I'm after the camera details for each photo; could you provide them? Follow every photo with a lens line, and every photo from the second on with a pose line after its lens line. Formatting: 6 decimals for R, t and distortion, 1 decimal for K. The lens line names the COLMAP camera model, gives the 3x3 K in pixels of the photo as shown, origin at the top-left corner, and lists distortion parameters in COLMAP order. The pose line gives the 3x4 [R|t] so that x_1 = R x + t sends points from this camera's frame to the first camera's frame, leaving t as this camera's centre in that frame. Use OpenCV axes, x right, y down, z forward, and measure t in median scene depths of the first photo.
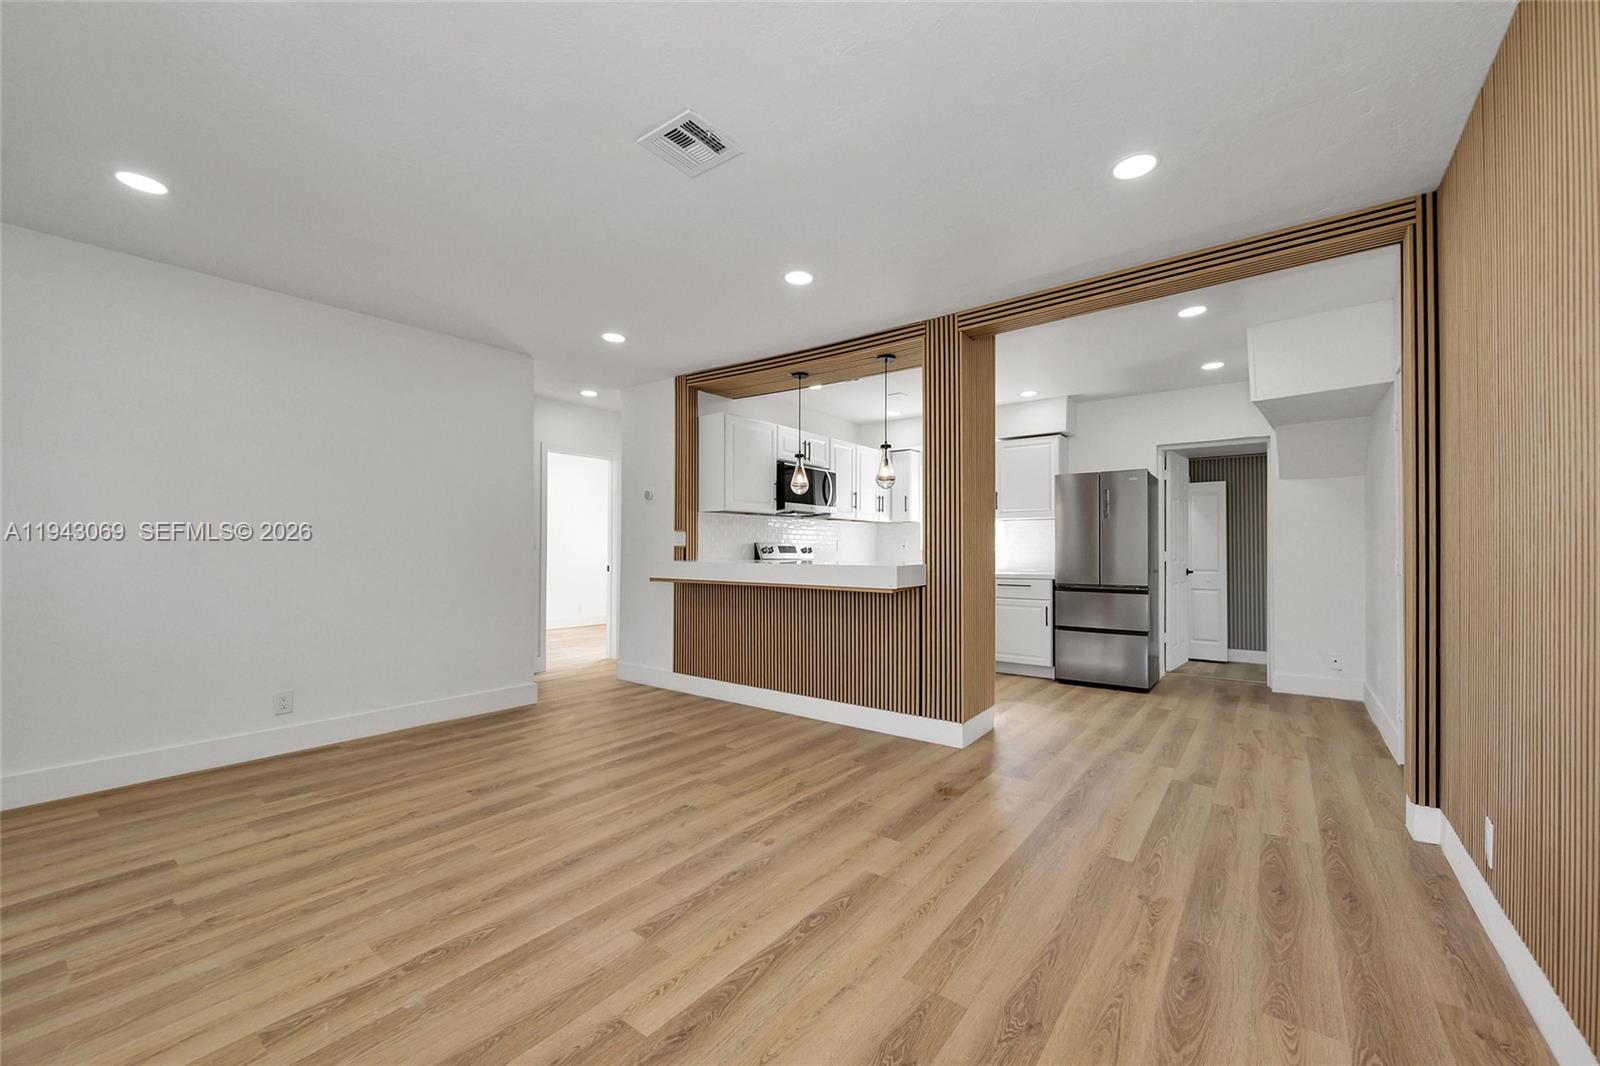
lens RADIAL K [[633.1, 0, 803.1], [0, 633.1, 540.1], [0, 0, 1]] dist [-0.000114, 0.000000]
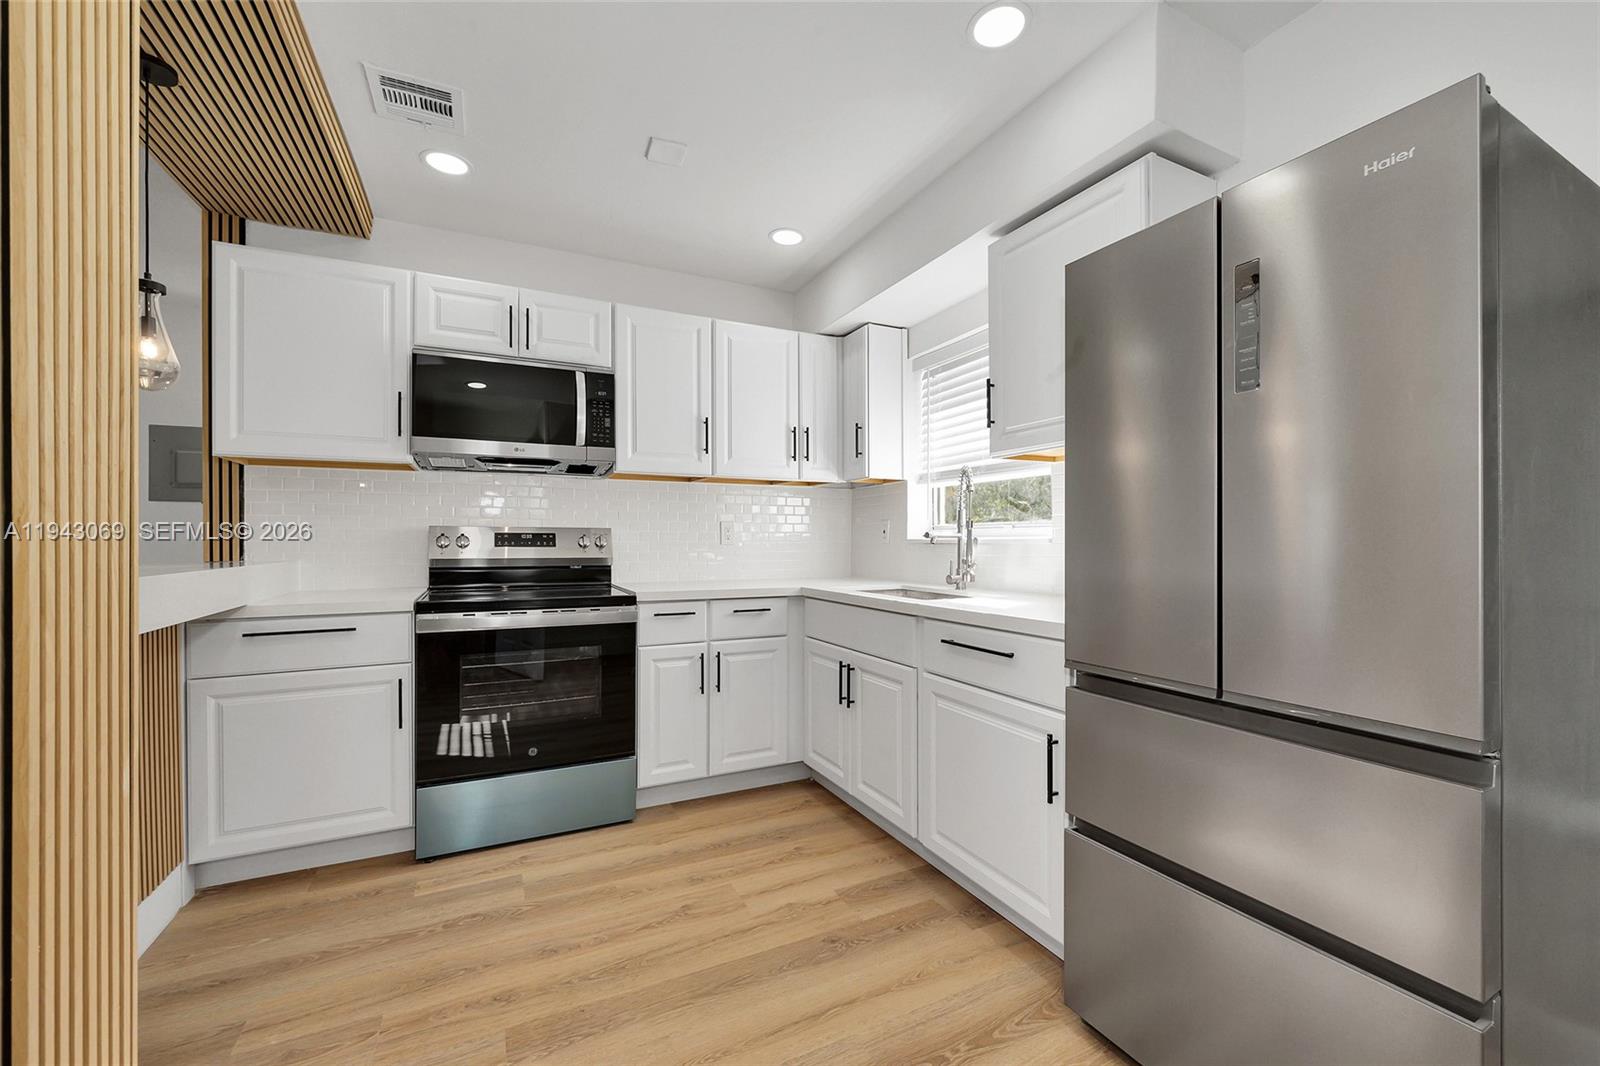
lens RADIAL K [[630.3, 0, 797.9], [0, 630.3, 528.2], [0, 0, 1]] dist [0.000324, 0.000193]
pose [[0.887641, -0.006231, -0.460493, 0.445931], [0.009048, 0.999951, 0.003911, 0.007320], [0.460447, -0.007638, 0.887654, 0.742270]]
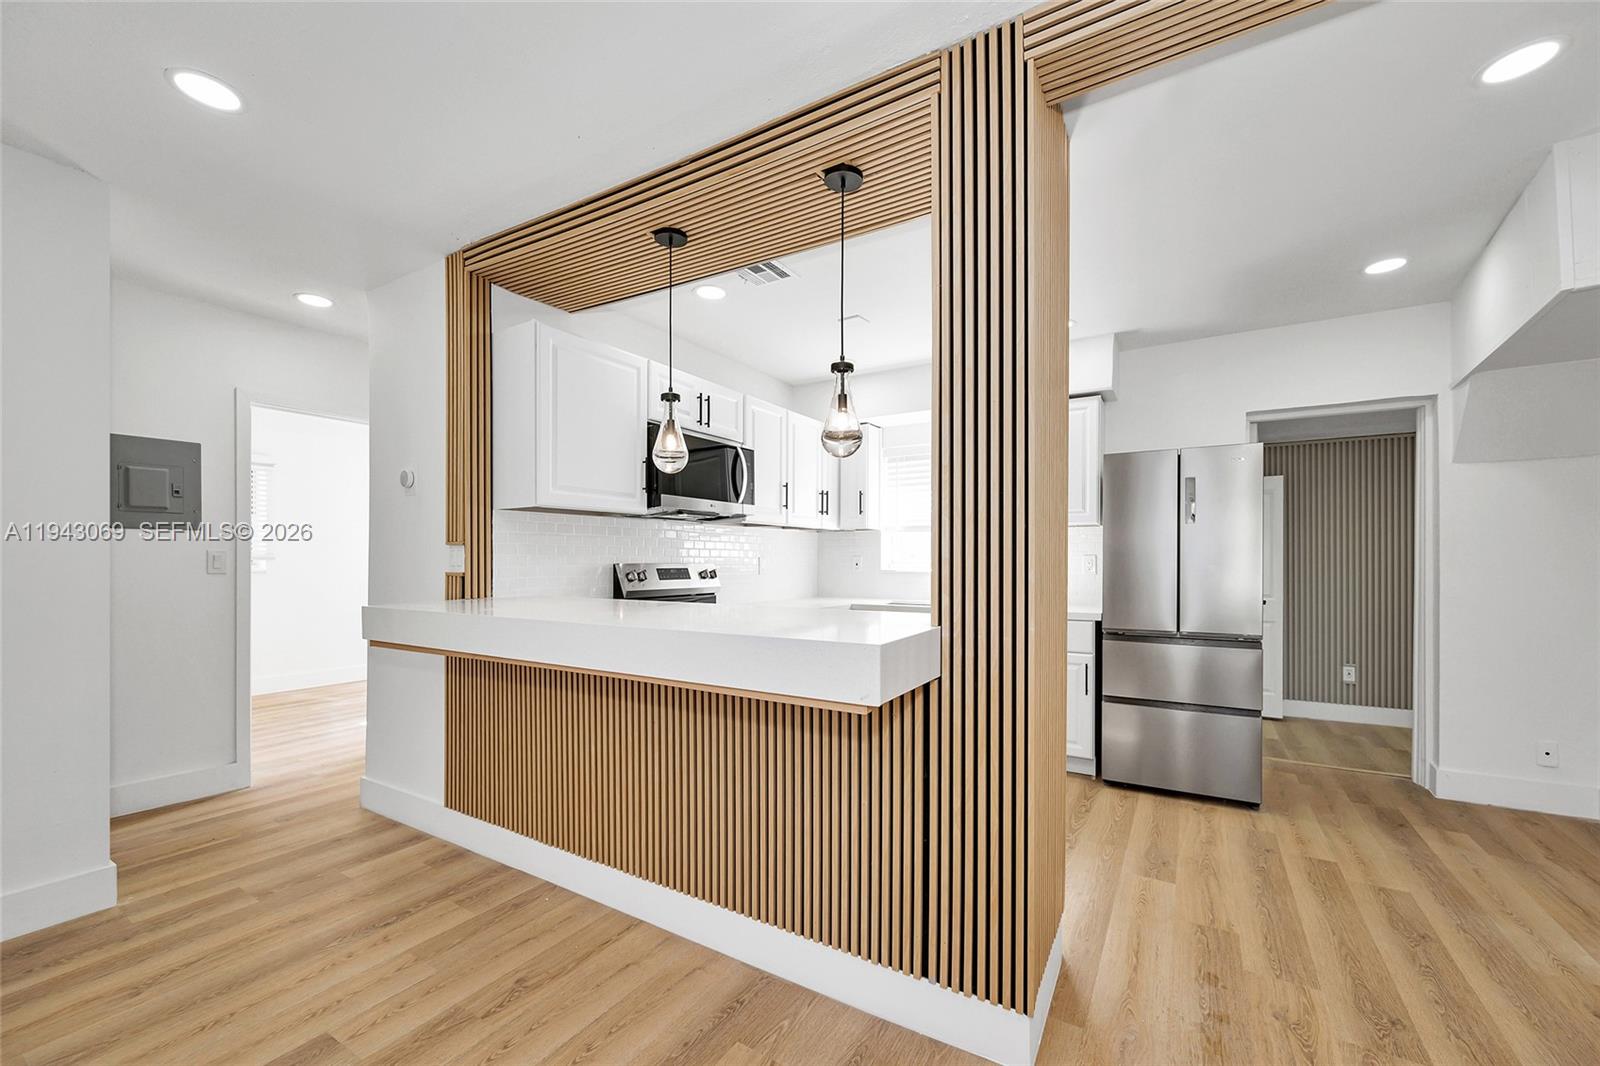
lens RADIAL K [[658.2, 0, 798.2], [0, 658.2, 553.5], [0, 0, 1]] dist [-0.000038, 0.000072]
pose [[0.995987, -0.000392, 0.089501, 0.041390], [-0.000343, 0.999966, 0.008202, -0.010896], [-0.089501, -0.008200, 0.995953, 0.390740]]
